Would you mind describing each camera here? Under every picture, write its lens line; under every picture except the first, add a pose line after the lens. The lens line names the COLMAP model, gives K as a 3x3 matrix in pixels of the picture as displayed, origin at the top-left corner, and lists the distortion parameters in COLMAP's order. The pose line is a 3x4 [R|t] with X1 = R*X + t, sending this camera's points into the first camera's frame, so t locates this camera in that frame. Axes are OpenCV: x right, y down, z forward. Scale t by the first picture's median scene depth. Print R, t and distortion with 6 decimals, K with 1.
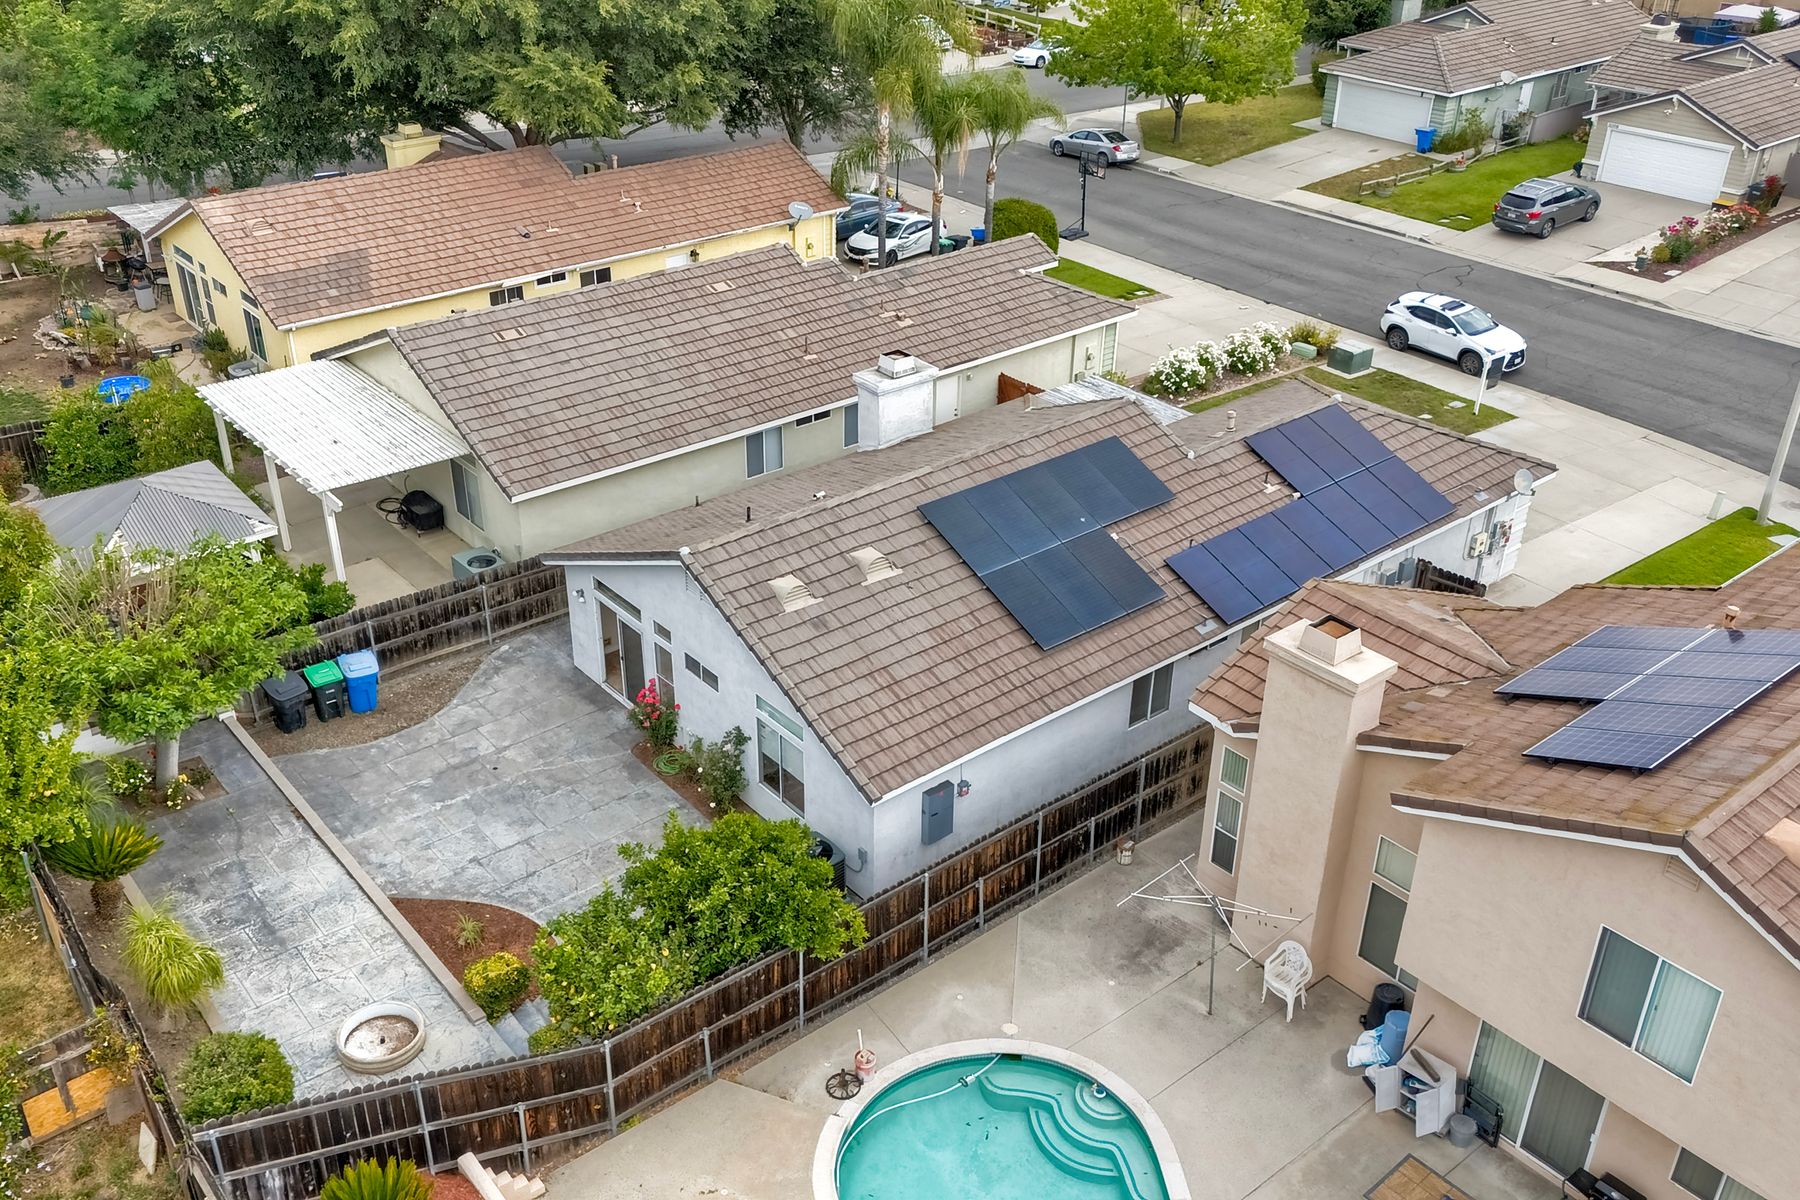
lens RADIAL K [[1576.7, 0, 898.3], [0, 1576.7, 589.4], [0, 0, 1]] dist [0.087891, -0.120278]
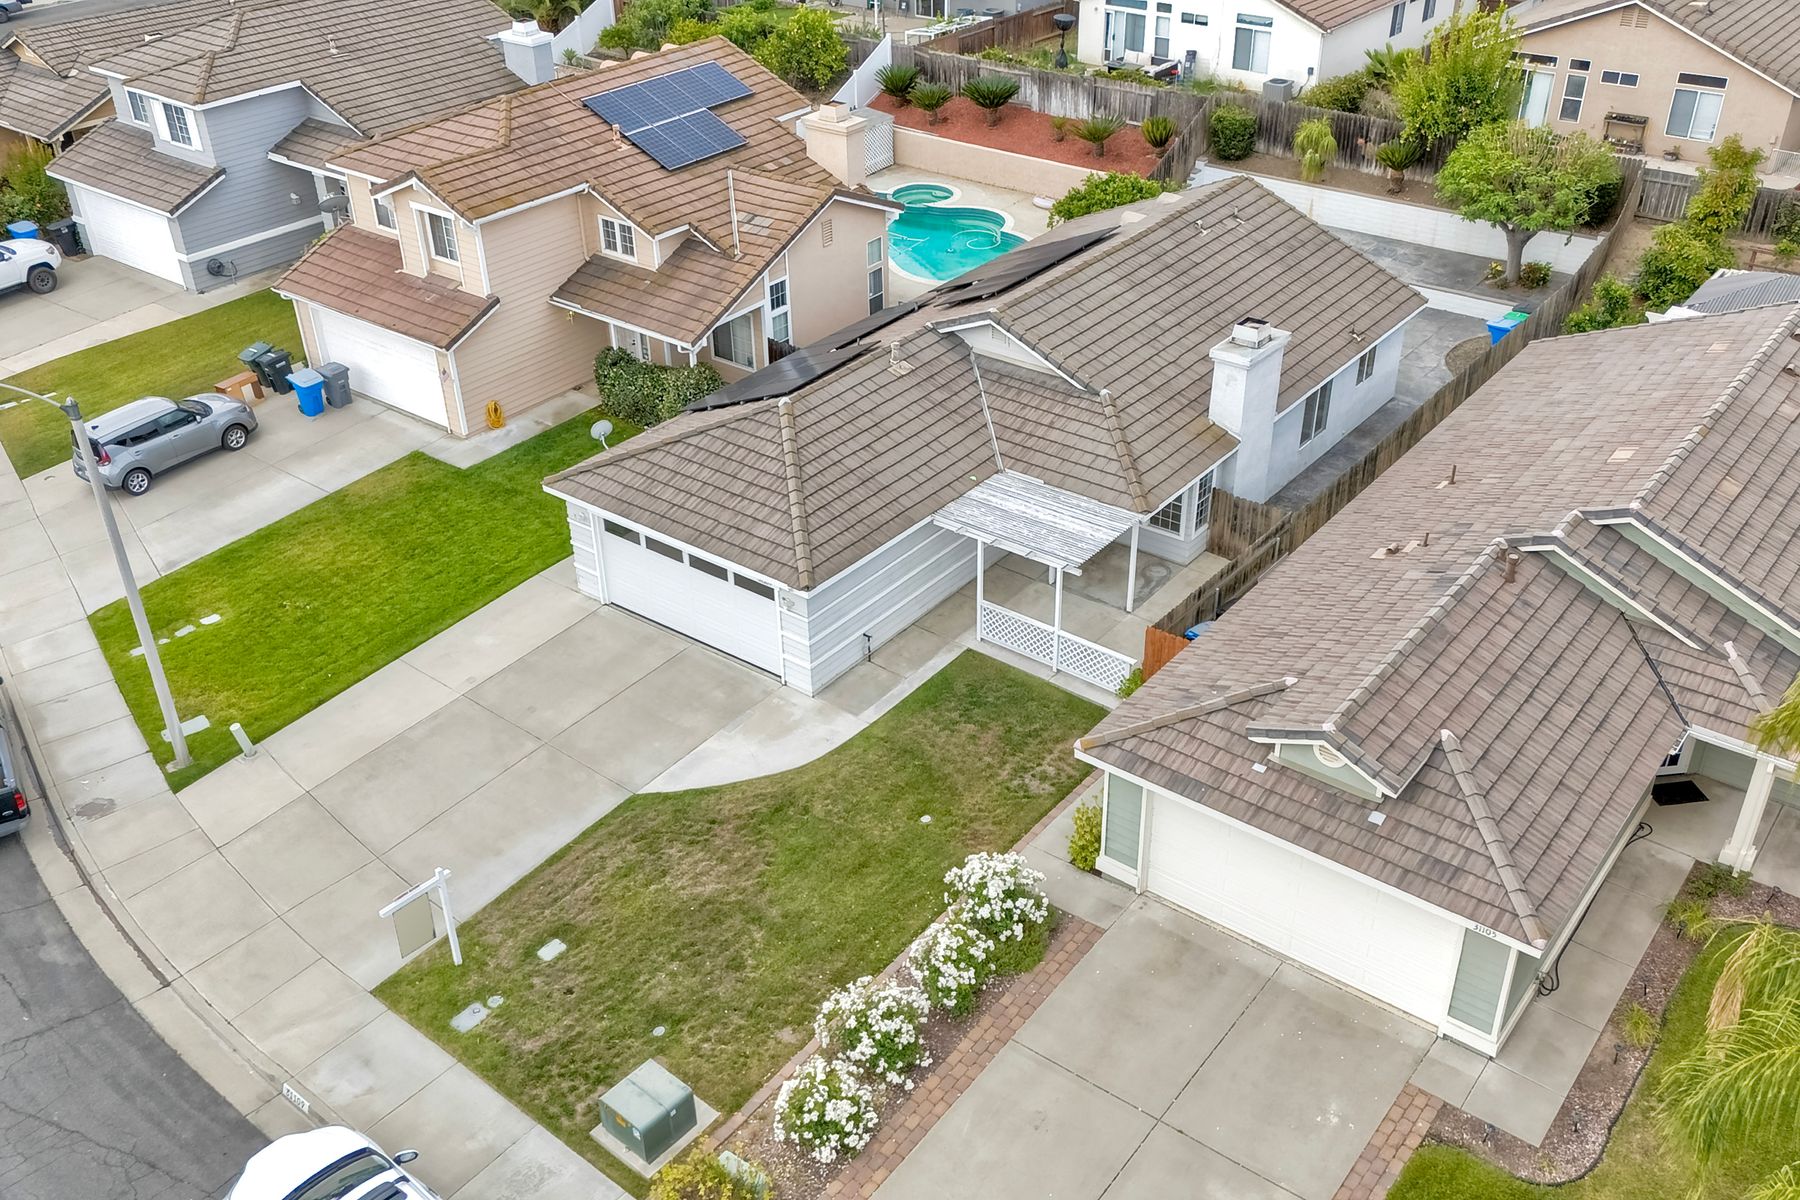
lens RADIAL K [[1617.6, 0, 905.5], [0, 1617.6, 594.3], [0, 0, 1]] dist [0.072879, -0.074624]
pose [[-0.976633, 0.114782, -0.181694, 0.361184], [-0.102061, 0.496307, 0.862127, -0.807062], [0.189132, 0.860526, -0.472996, 1.435068]]
